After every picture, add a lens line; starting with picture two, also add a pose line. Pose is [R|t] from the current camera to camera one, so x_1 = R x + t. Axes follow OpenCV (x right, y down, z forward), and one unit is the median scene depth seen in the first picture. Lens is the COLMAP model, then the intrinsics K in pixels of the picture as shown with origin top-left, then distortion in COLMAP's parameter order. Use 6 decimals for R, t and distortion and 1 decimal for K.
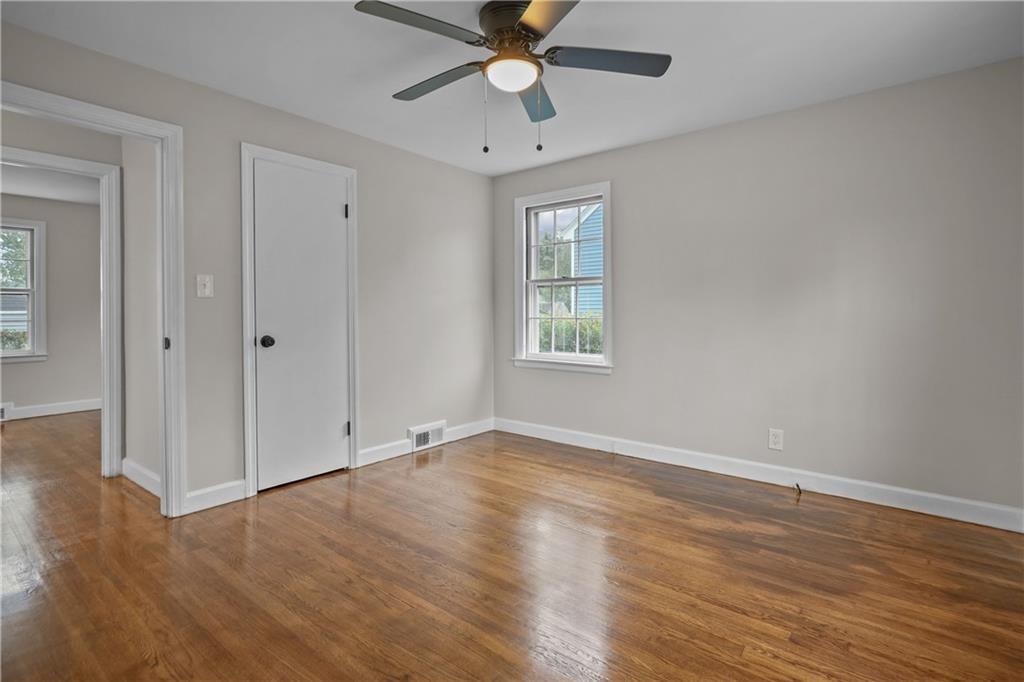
lens RADIAL K [[497.9, 0, 511.4], [0, 497.9, 319.6], [0, 0, 1]] dist [0.000570, 0.000561]
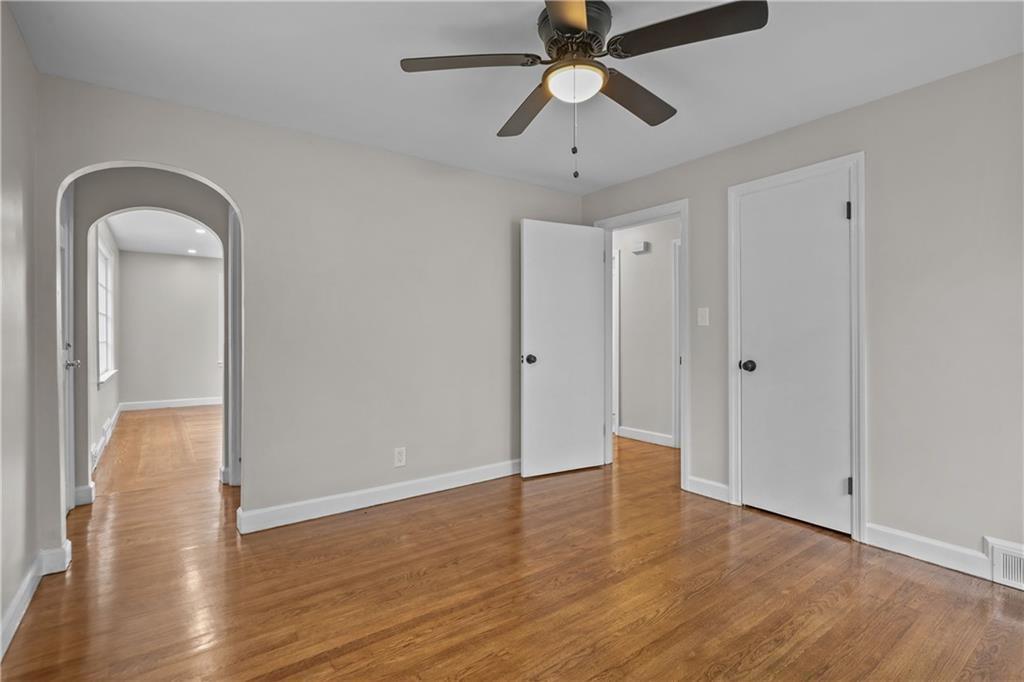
lens RADIAL K [[488.8, 0, 515.2], [0, 488.8, 336.6], [0, 0, 1]] dist [0.001421, 0.000408]
pose [[-0.247350, 0.003740, -0.968919, 0.686865], [-0.014444, 0.999867, 0.007547, -0.019526], [0.968818, 0.015862, -0.247263, 0.841850]]
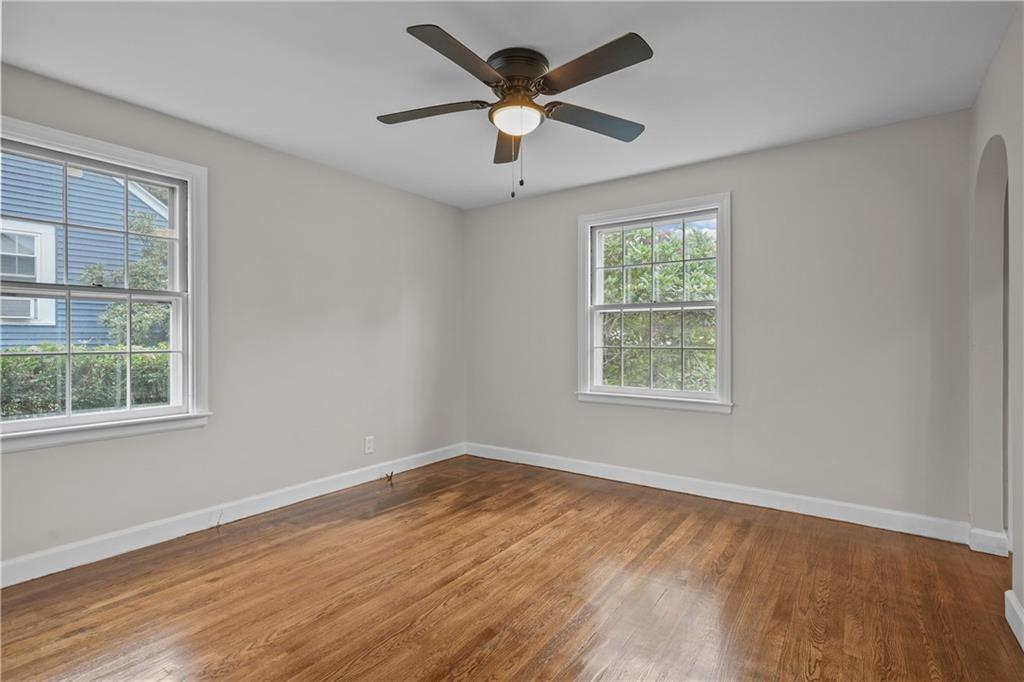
lens RADIAL K [[491.3, 0, 508.7], [0, 491.3, 342.7], [0, 0, 1]] dist [-0.001682, 0.000087]
pose [[-0.050632, -0.007731, 0.998687, -0.788048], [0.017328, 0.999813, 0.008618, -0.018138], [-0.998567, 0.017742, -0.050489, 0.808006]]
